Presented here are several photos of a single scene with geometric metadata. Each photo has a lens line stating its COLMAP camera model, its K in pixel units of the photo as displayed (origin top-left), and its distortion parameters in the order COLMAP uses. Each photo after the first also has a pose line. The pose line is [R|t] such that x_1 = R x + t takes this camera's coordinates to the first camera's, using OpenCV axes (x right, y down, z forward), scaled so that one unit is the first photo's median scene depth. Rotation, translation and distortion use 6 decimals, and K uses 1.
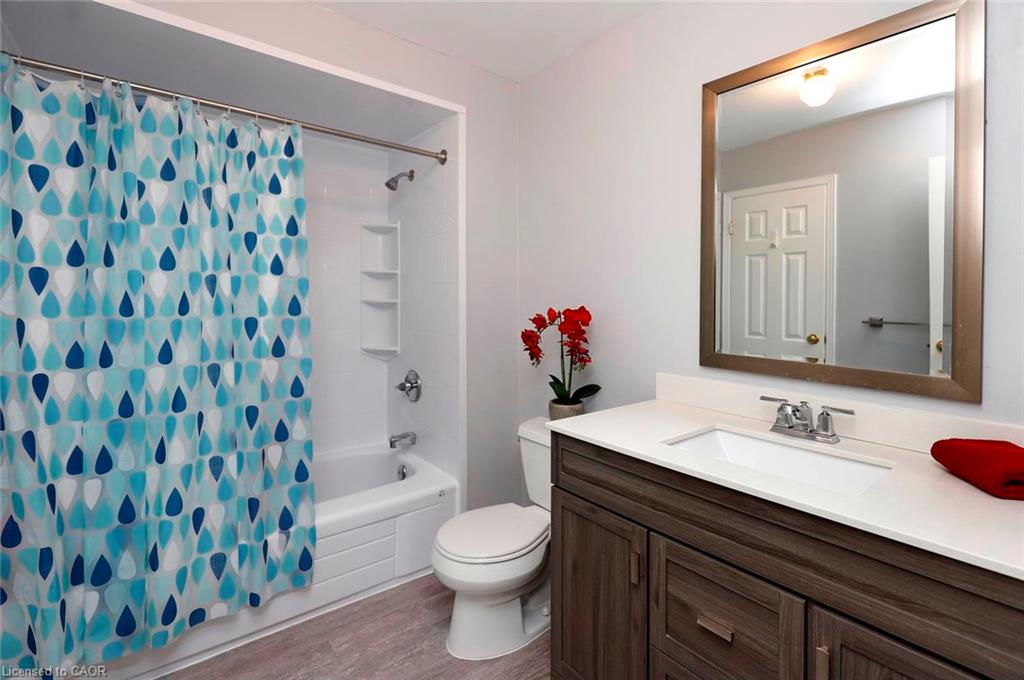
lens RADIAL K [[472.0, 0, 511.6], [0, 472.0, 292.5], [0, 0, 1]] dist [0.000726, 0.000138]
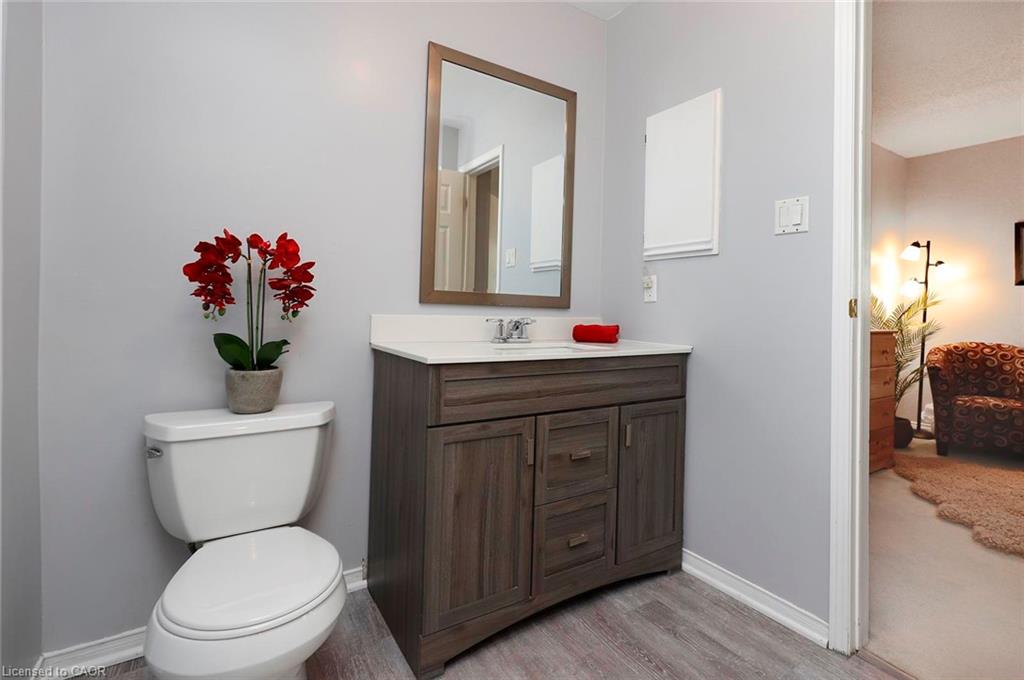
lens RADIAL K [[485.1, 0, 516.8], [0, 485.1, 322.6], [0, 0, 1]] dist [0.000236, 0.000049]
pose [[0.105847, -0.022646, 0.994124, -0.870093], [-0.029354, 0.999234, 0.025888, 0.209190], [-0.993949, -0.031922, 0.105102, 0.839711]]
